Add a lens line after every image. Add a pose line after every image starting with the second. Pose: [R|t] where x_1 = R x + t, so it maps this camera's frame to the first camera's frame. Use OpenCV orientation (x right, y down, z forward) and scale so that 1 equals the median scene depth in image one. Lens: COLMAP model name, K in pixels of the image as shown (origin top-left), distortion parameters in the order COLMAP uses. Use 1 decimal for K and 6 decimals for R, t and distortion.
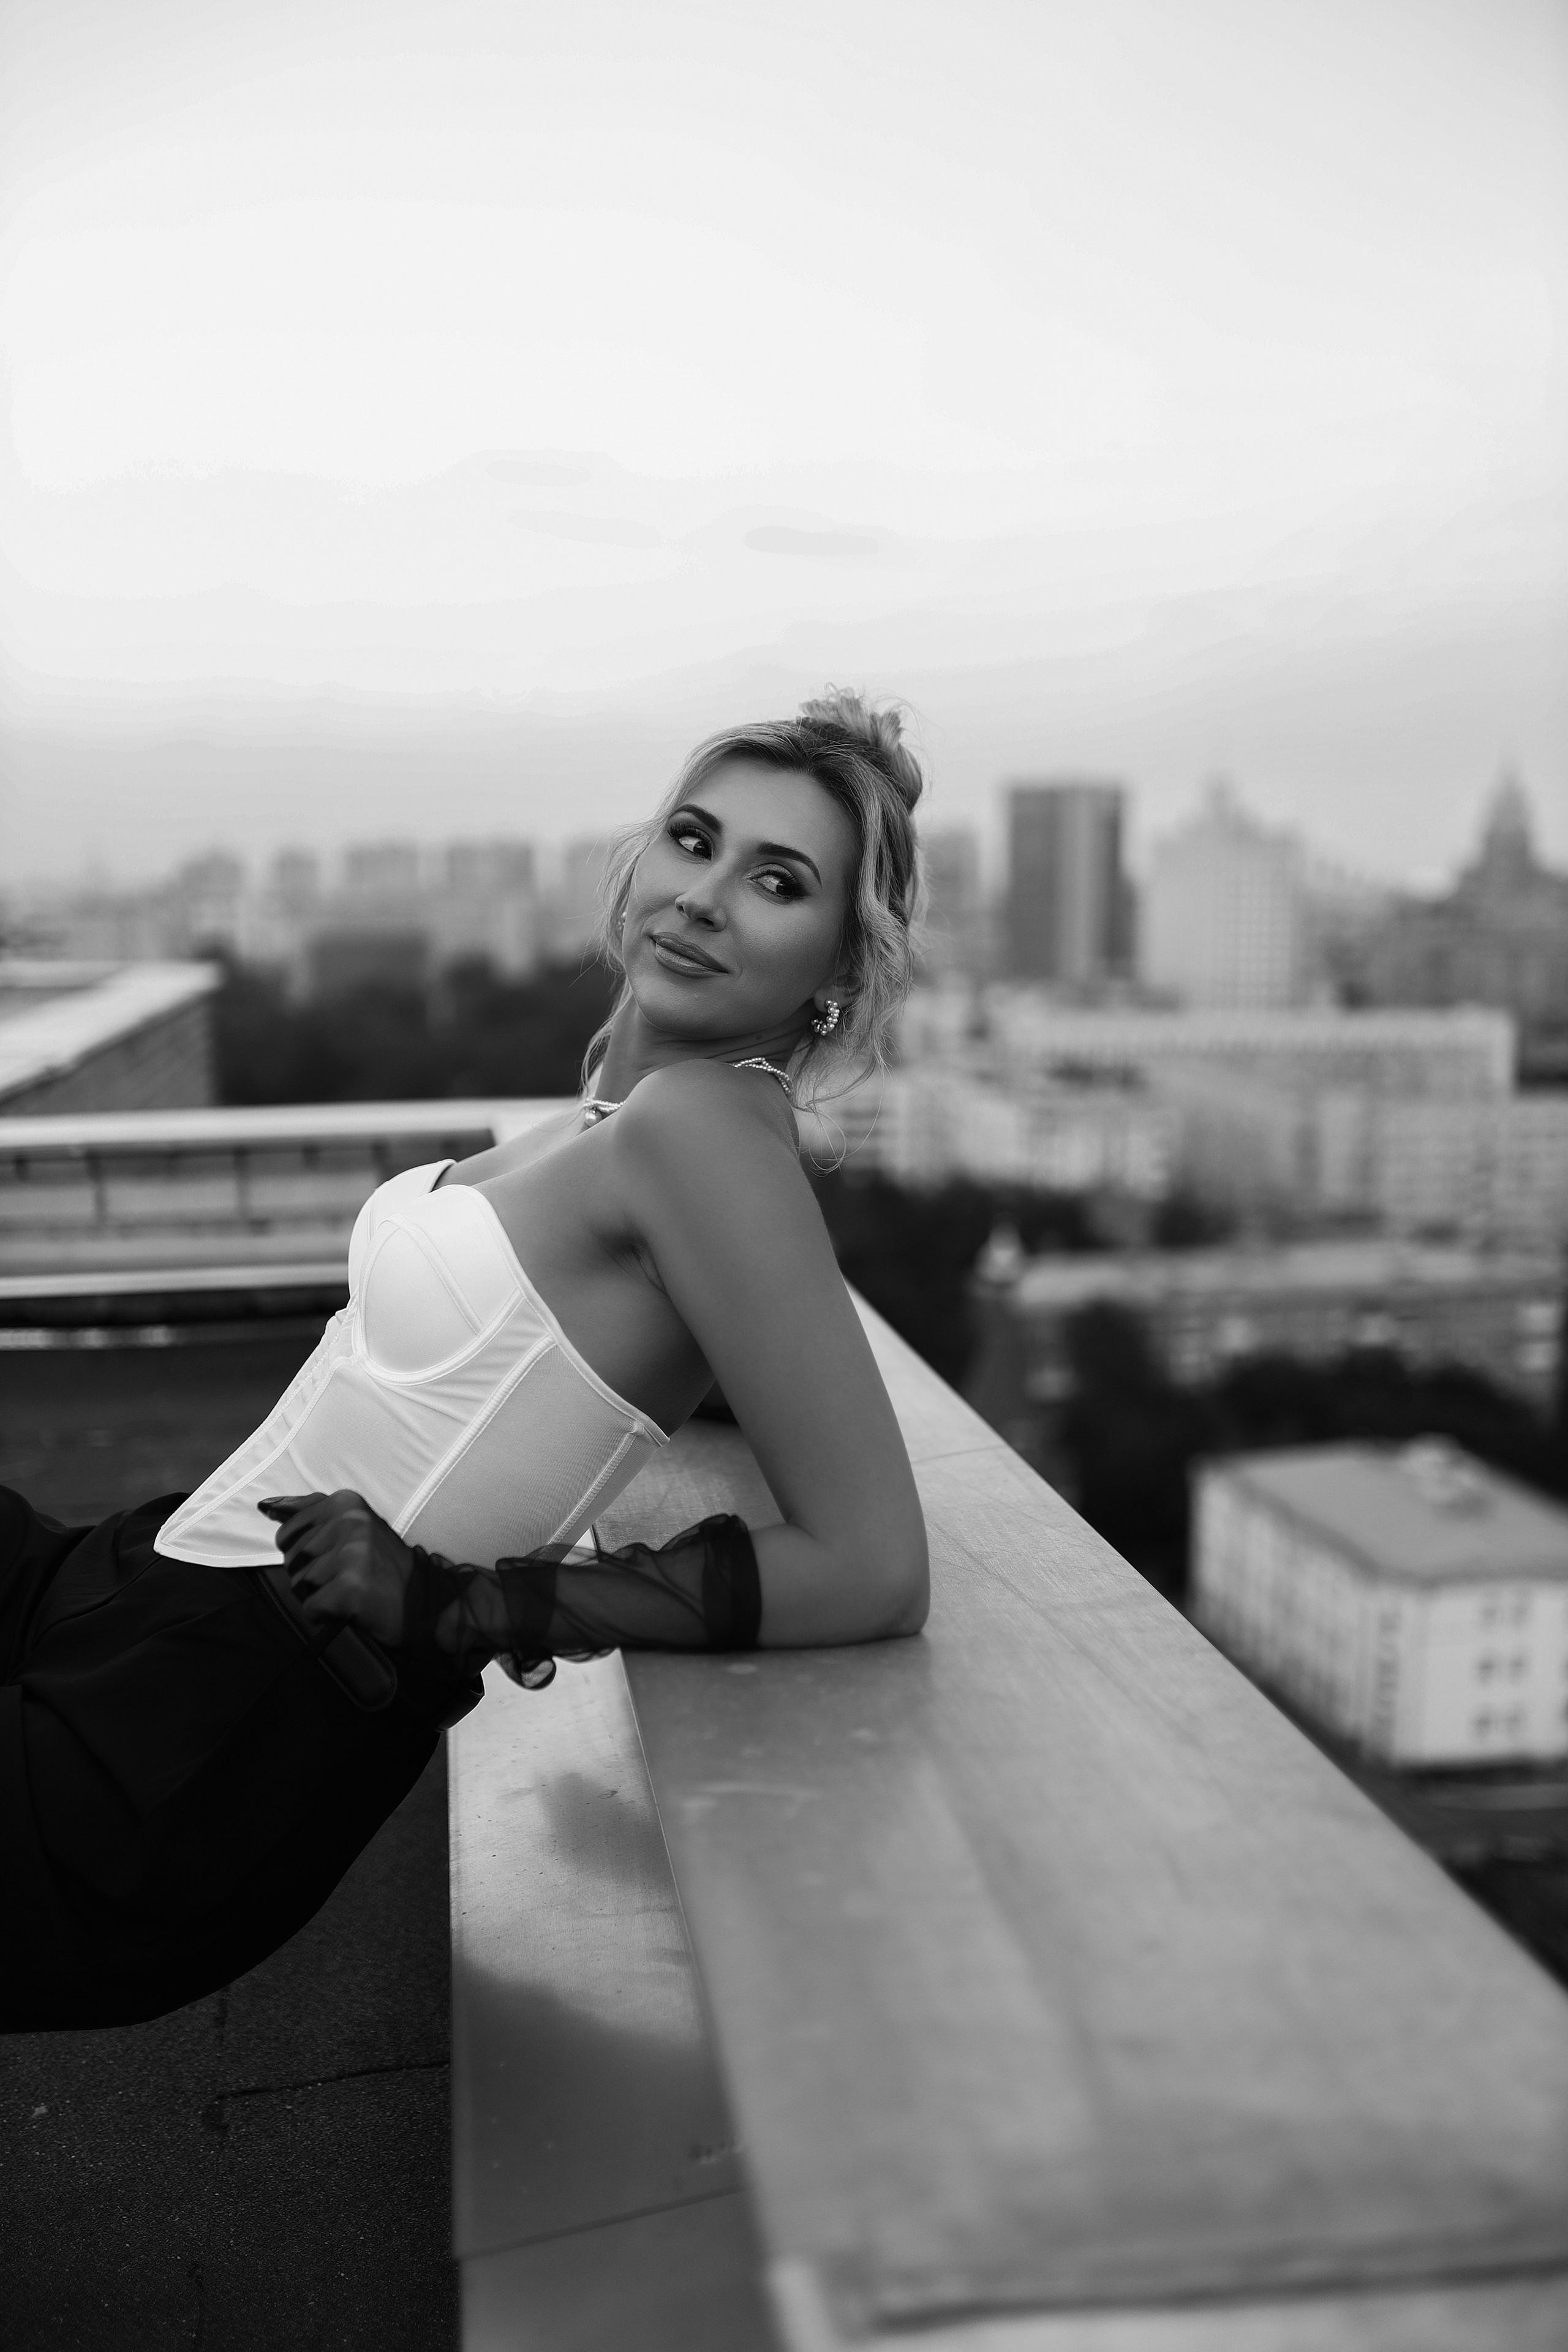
lens RADIAL K [[2316.7, 0, 784.0], [0, 2316.7, 1176.0], [0, 0, 1]] dist [-0.062321, -0.006043]
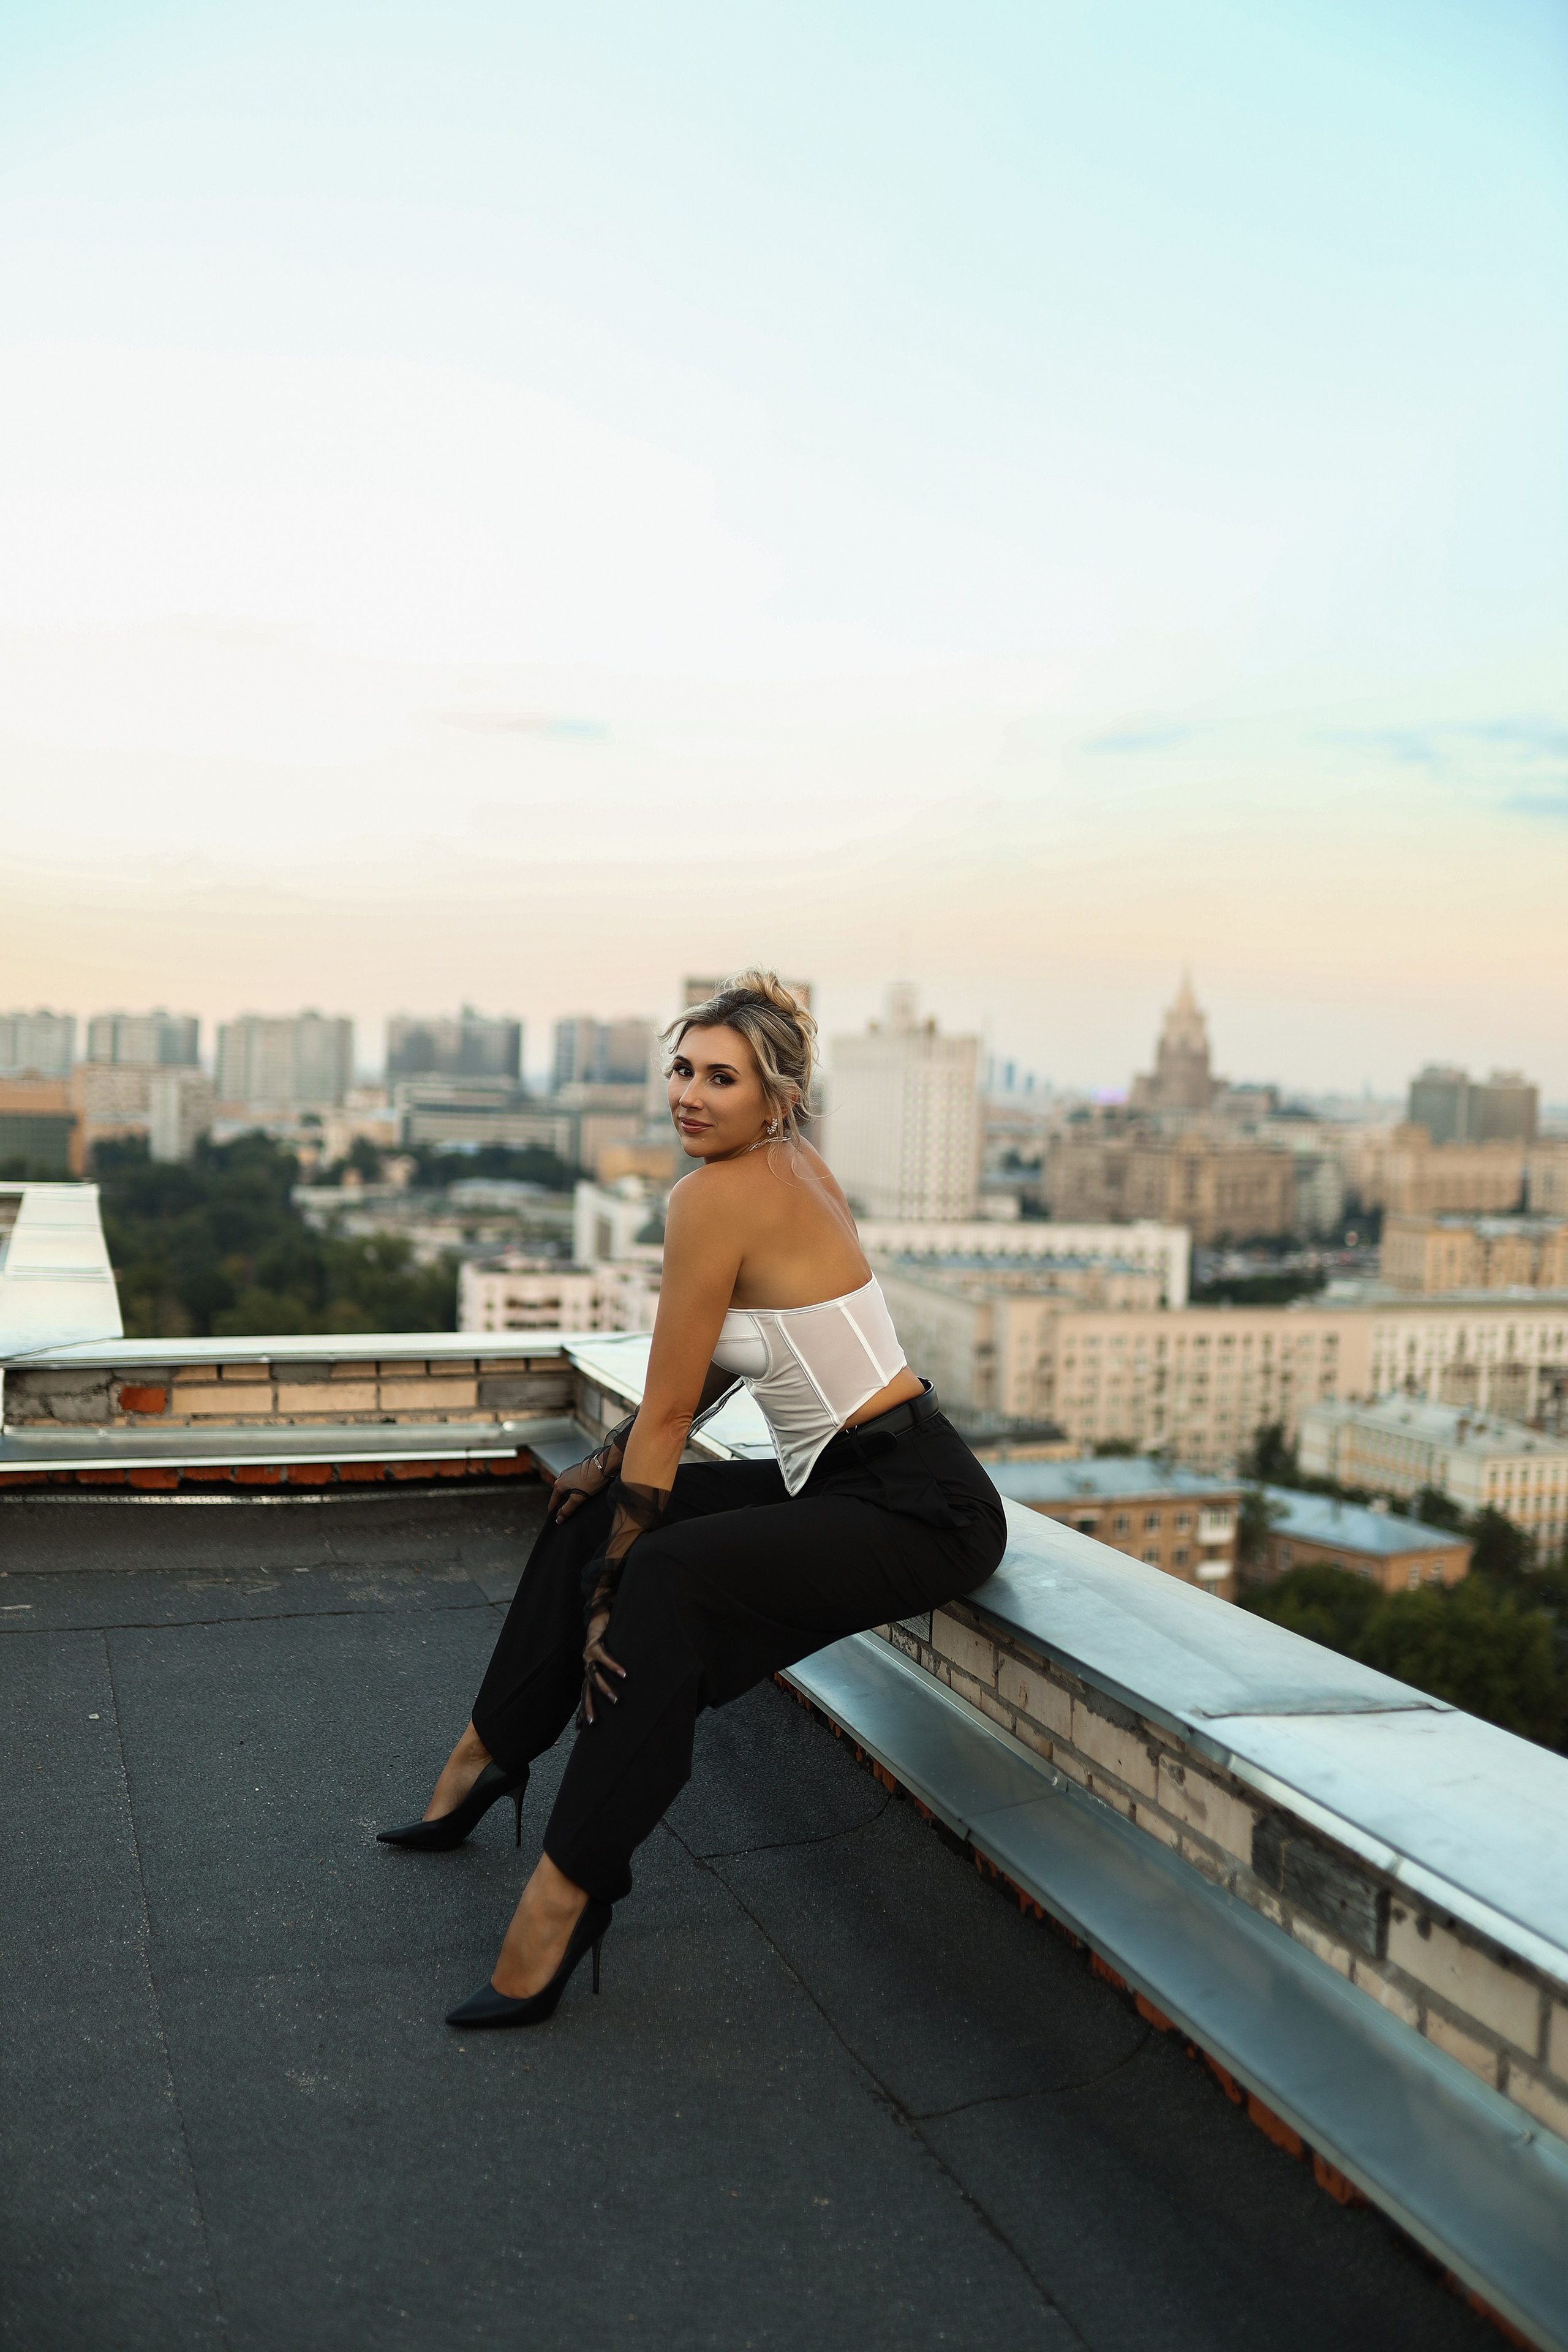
lens RADIAL K [[2586.7, 0, 784.0], [0, 2586.7, 1176.0], [0, 0, 1]] dist [-0.073958, 0.016384]
pose [[0.987193, 0.030595, 0.156571, -0.268565], [-0.018325, 0.996689, -0.079215, -0.005854], [-0.158476, 0.075331, 0.984485, -0.623093]]
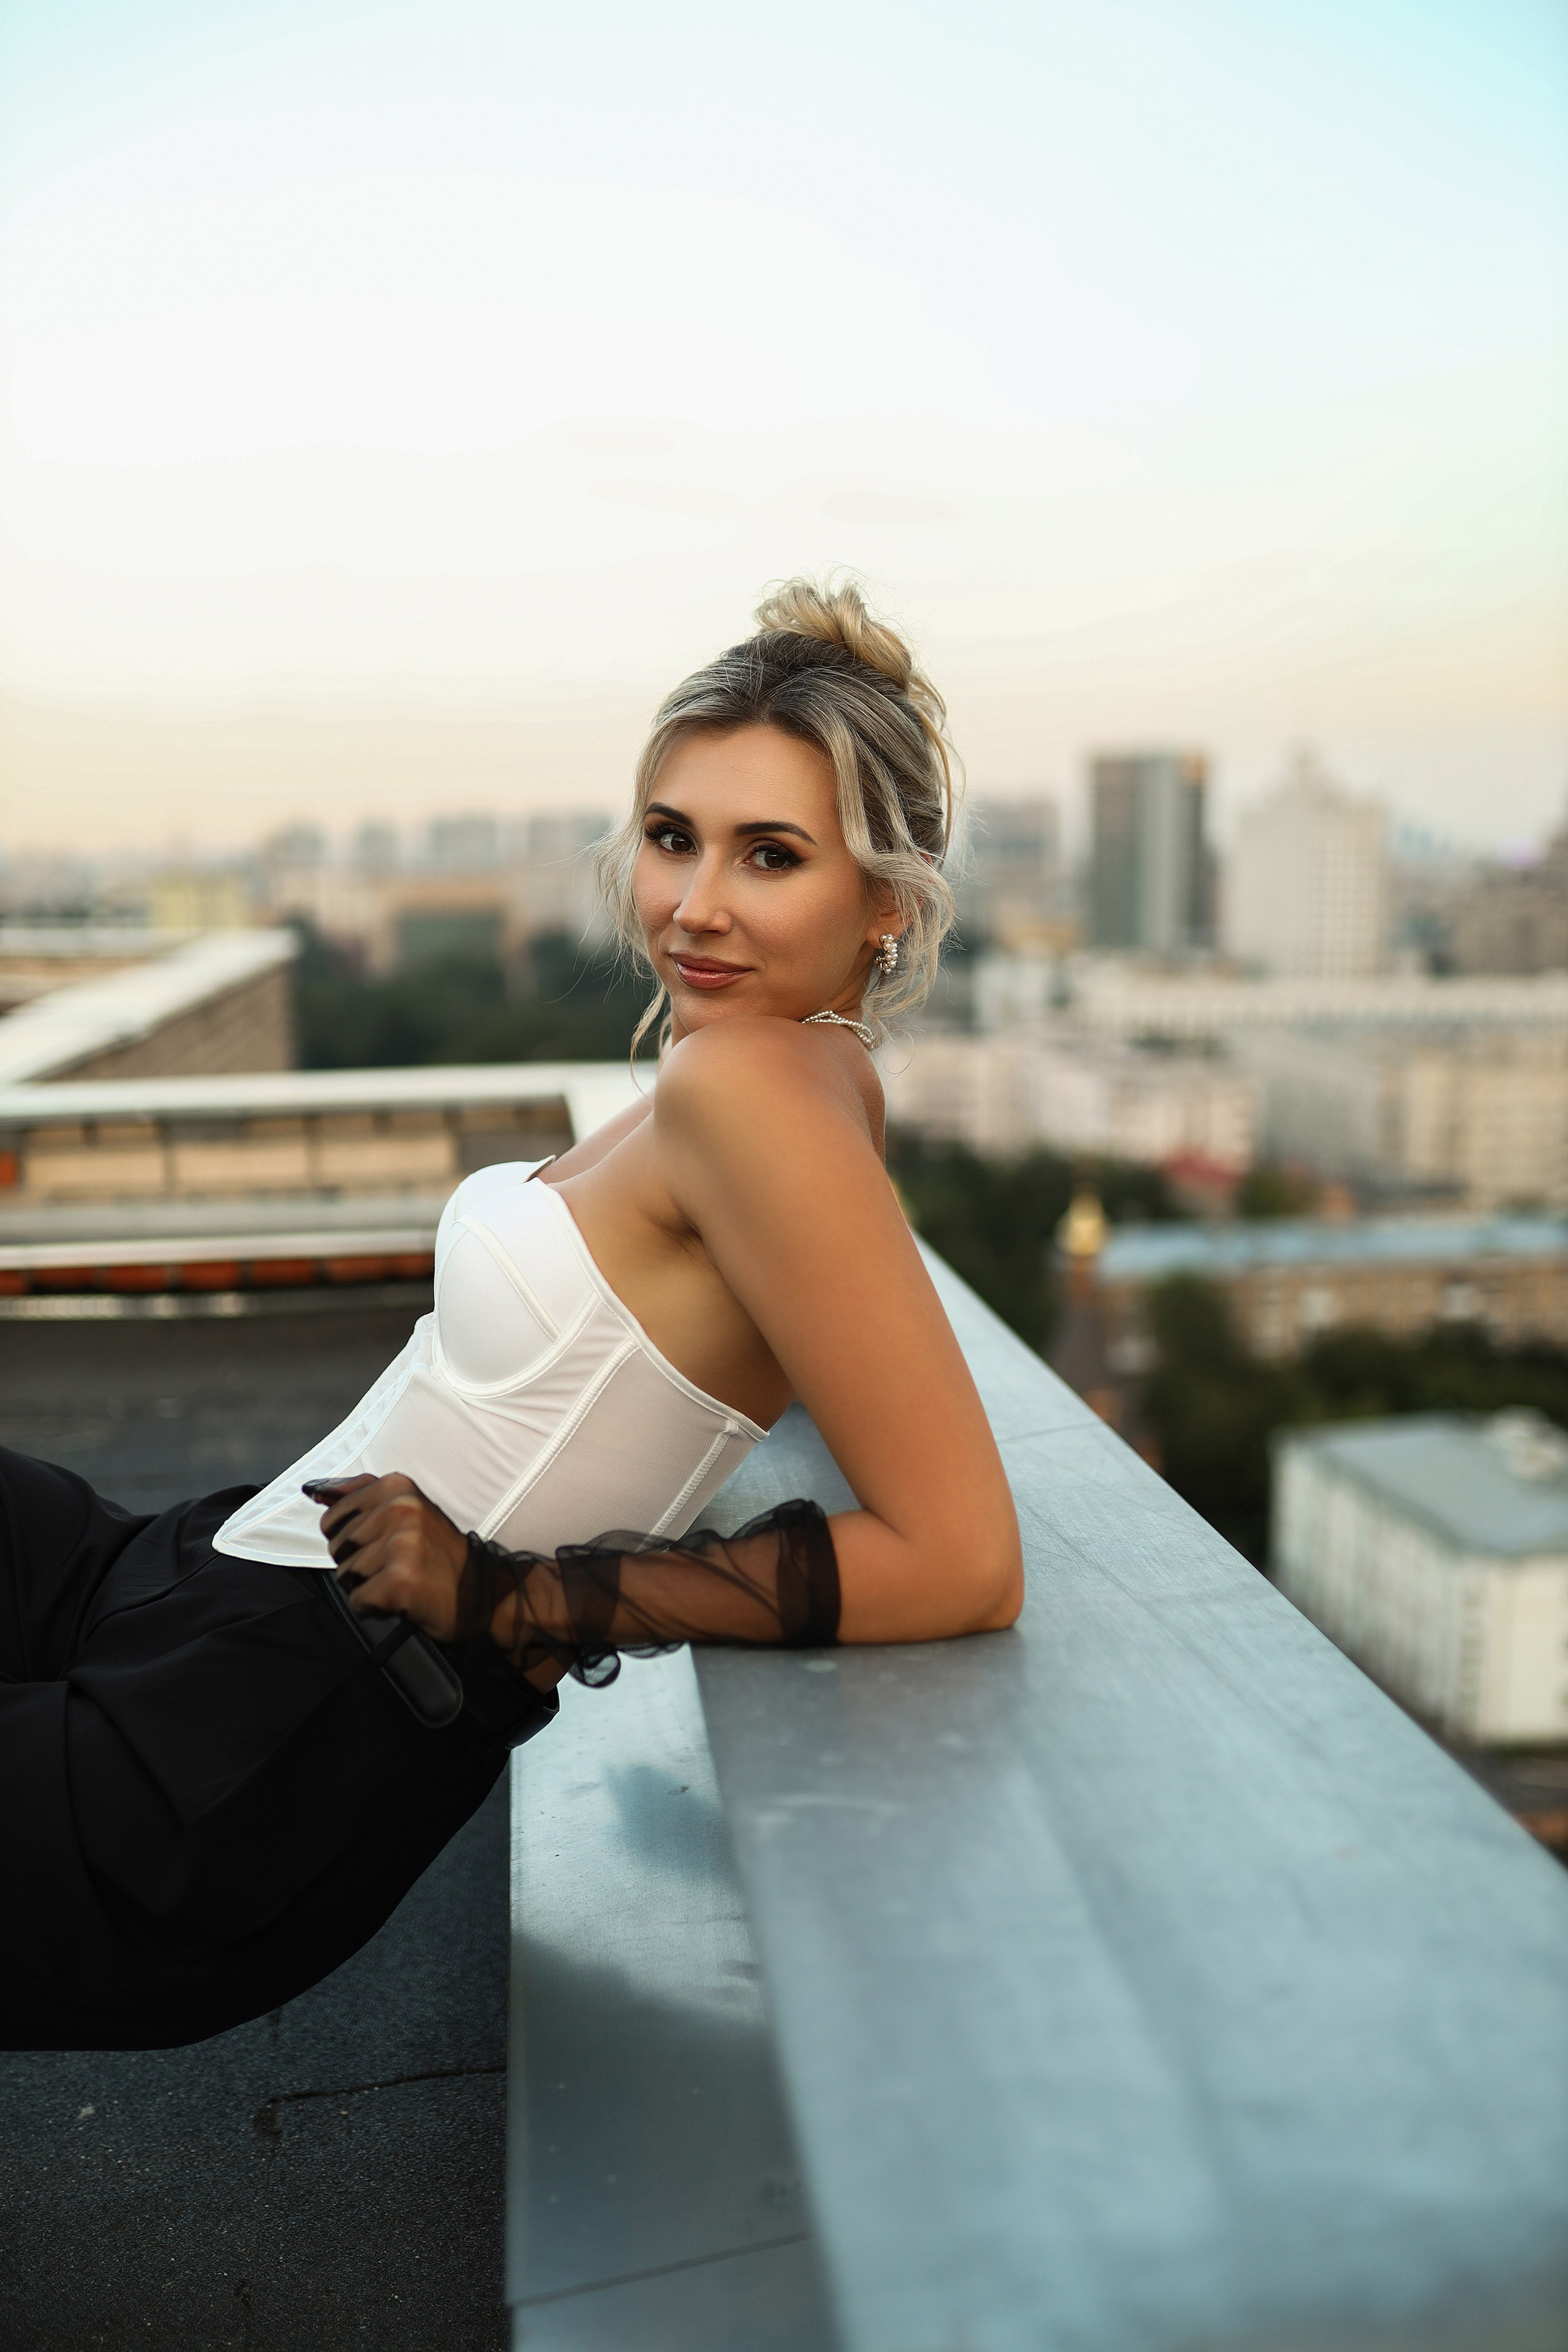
lens RADIAL K [[2312.1, 0, 784.0], [0, 2312.1, 1176.0], [0, 0, 1]] dist [-0.068361, 0.009042]
pose [[0.999404, 0.001577, -0.034473, -0.000508], [-0.001144, 0.999920, 0.012565, 0.002198], [0.034490, -0.012518, 0.999327, 0.029643]]
